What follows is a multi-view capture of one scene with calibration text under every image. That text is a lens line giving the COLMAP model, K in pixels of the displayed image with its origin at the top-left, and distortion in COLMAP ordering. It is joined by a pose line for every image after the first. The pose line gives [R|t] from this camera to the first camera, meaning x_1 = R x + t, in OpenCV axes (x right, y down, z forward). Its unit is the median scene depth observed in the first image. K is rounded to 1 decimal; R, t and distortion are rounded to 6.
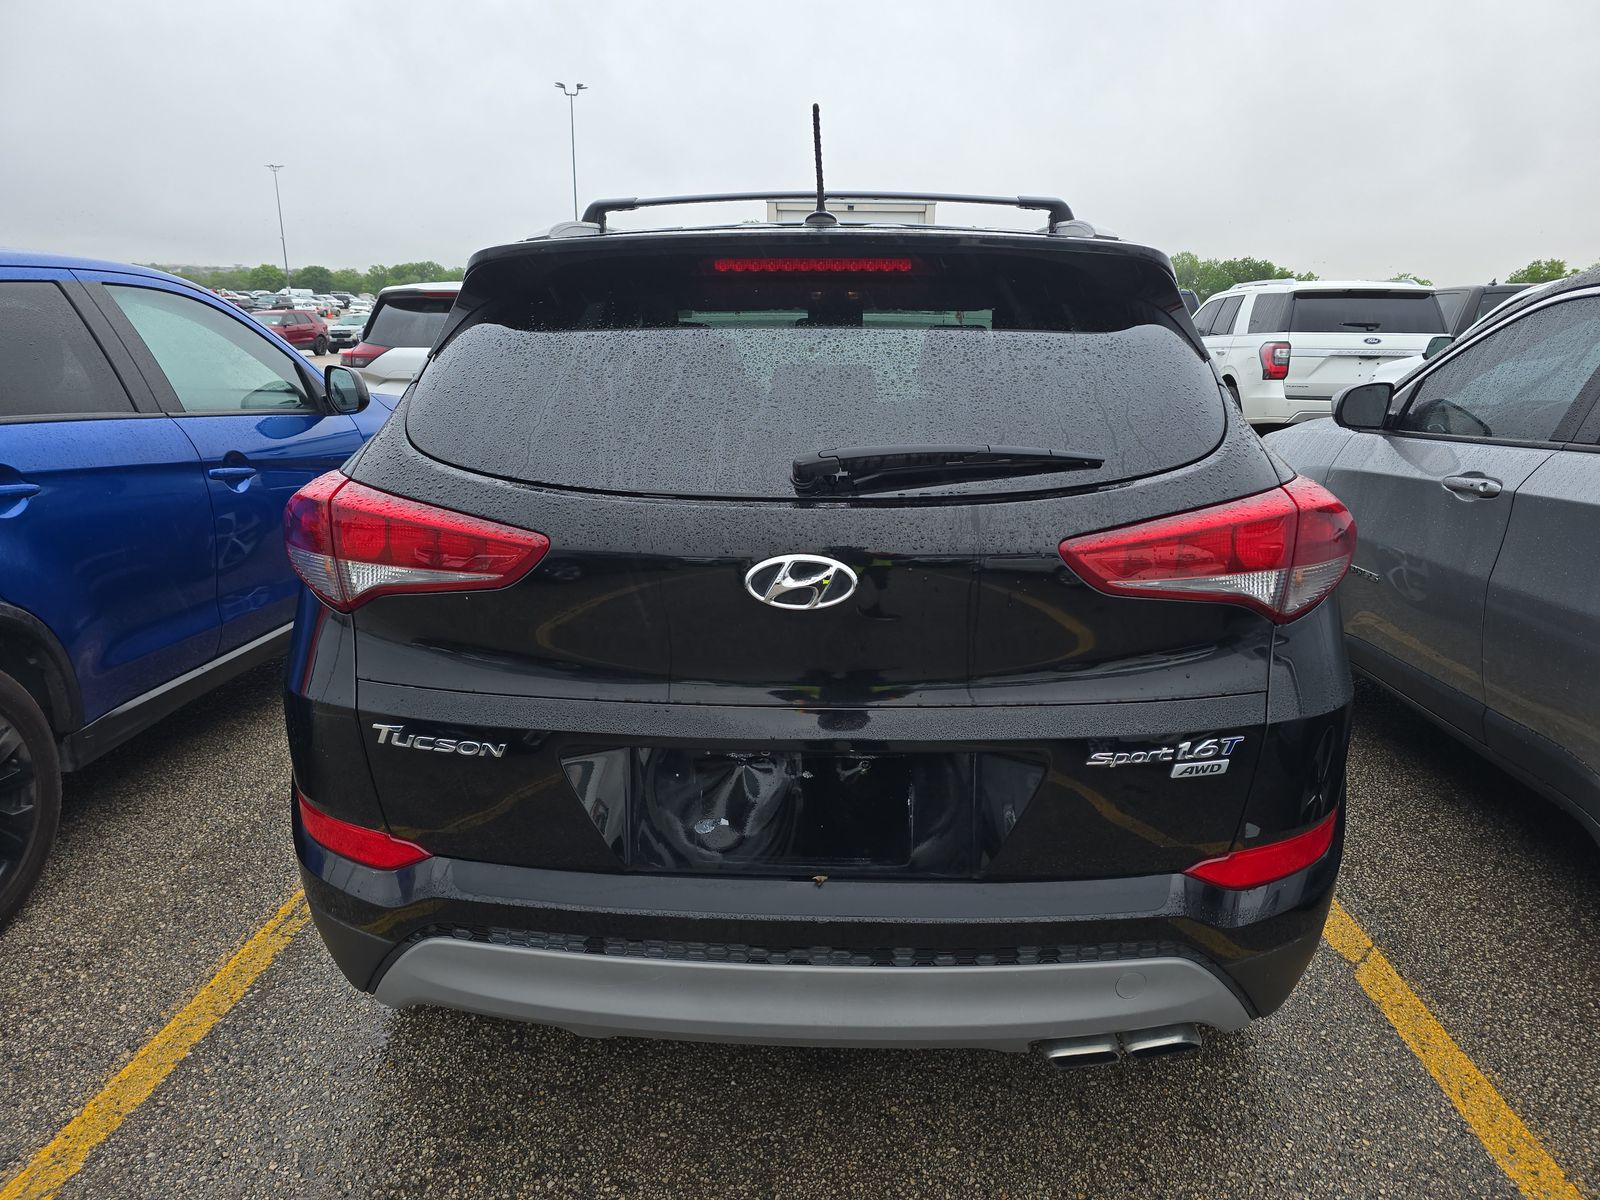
lens RADIAL K [[1083.4, 0, 800.0], [0, 1083.4, 600.0], [0, 0, 1]] dist [0.052833, -0.042284]
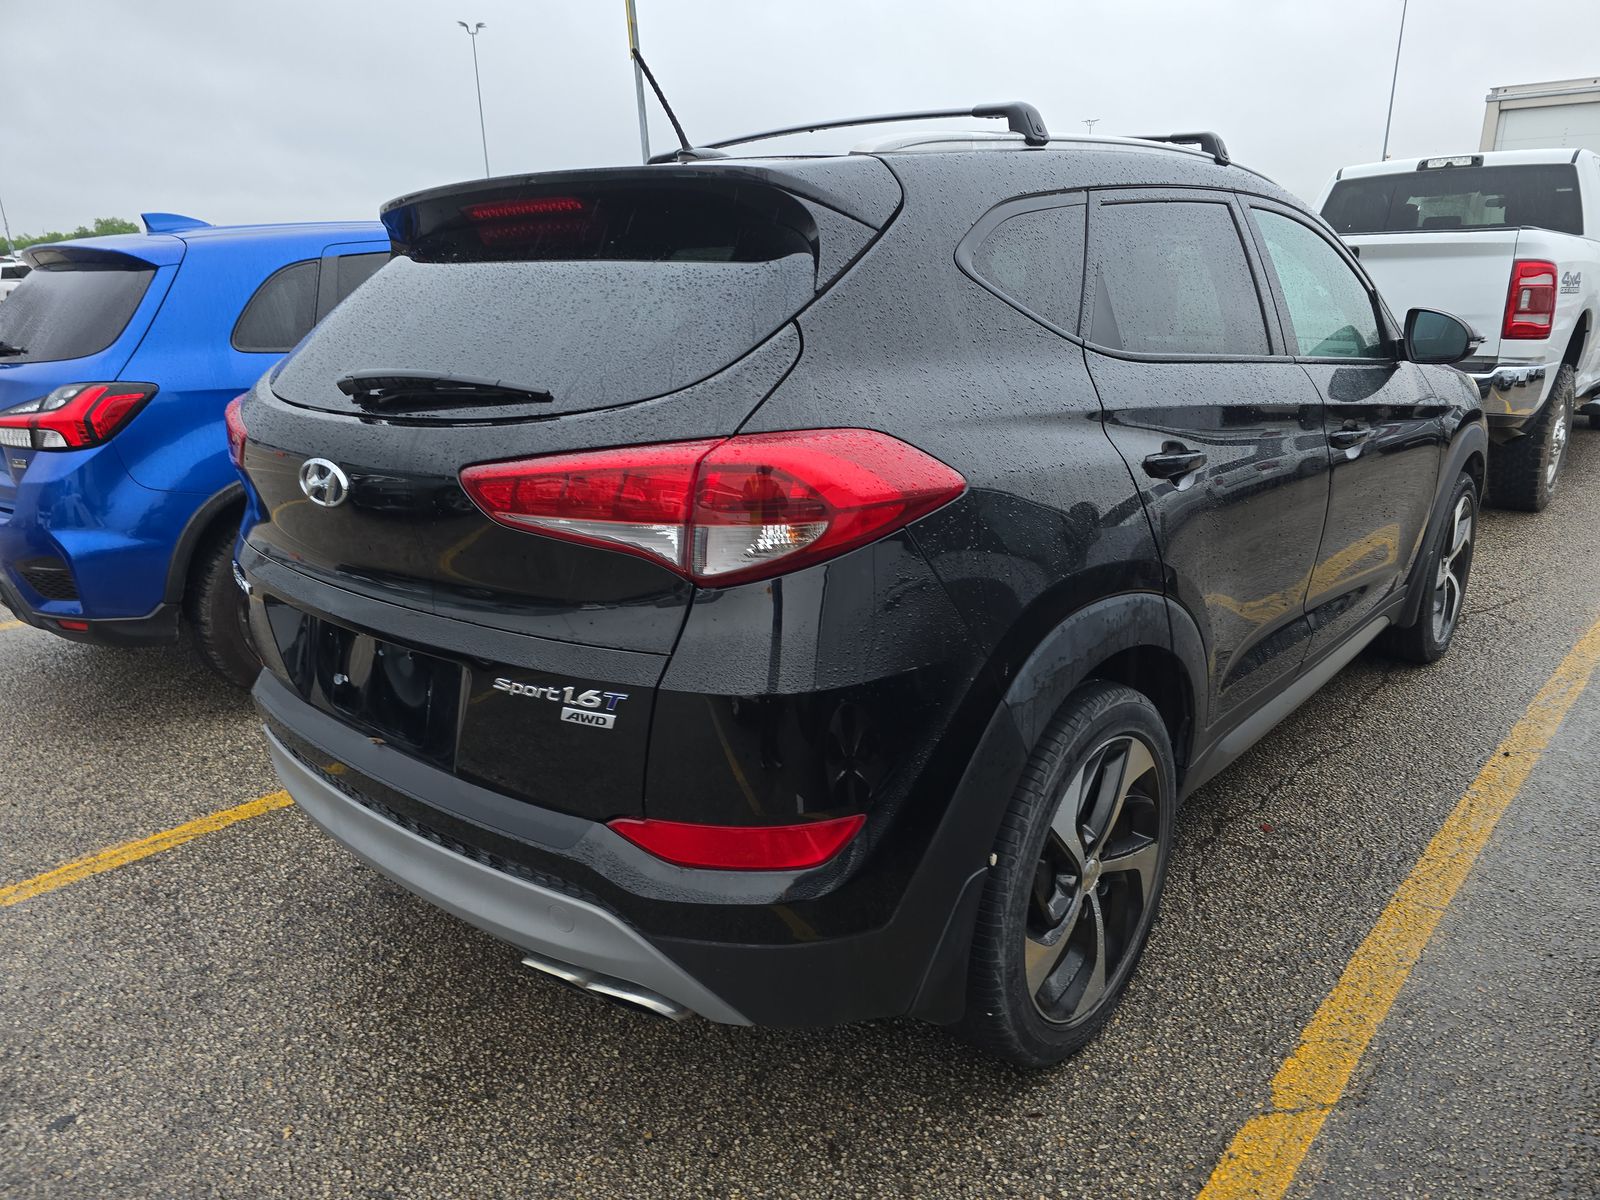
lens RADIAL K [[1083.4, 0, 800.0], [0, 1083.4, 600.0], [0, 0, 1]] dist [0.052833, -0.042284]
pose [[0.776002, 0.156601, -0.610981, 1.090302], [-0.127128, 0.987640, 0.091679, -0.062164], [0.617786, 0.006530, 0.786319, 0.355401]]
